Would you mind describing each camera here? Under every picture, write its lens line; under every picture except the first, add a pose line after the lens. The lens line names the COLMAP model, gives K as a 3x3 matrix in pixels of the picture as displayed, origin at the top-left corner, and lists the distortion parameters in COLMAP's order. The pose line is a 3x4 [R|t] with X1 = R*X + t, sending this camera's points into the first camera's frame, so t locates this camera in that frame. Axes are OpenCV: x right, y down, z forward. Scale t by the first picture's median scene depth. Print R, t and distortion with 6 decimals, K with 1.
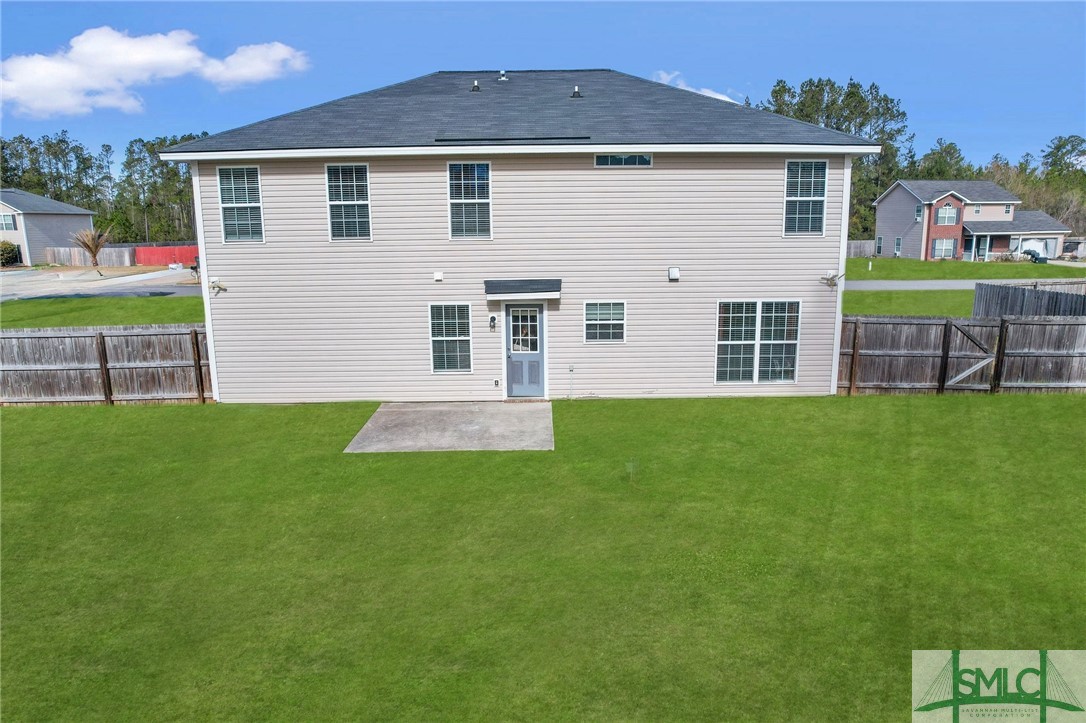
lens RADIAL K [[719.9, 0, 543.0], [0, 719.9, 361.5], [0, 0, 1]] dist [-0.044211, -0.000743]
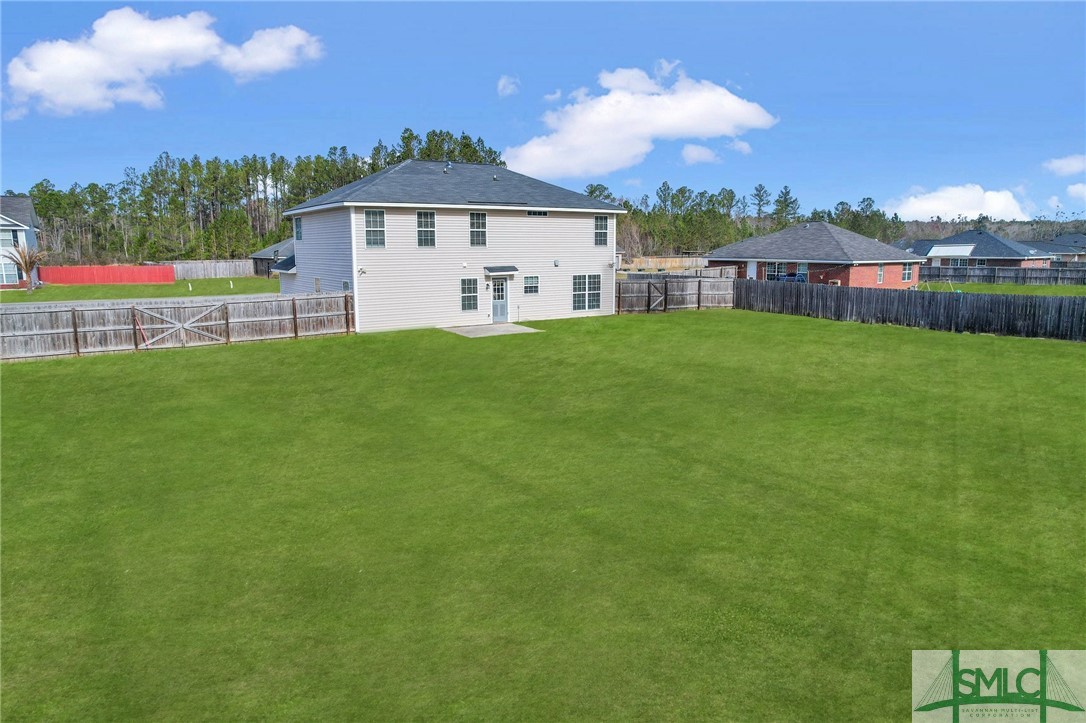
lens RADIAL K [[813.2, 0, 543.8], [0, 813.2, 279.6], [0, 0, 1]] dist [-0.045819, 0.007314]
pose [[0.812267, -0.017471, 0.583025, -1.324292], [0.102753, 0.988205, -0.113543, 0.213249], [-0.574164, 0.152135, 0.804481, -1.014454]]
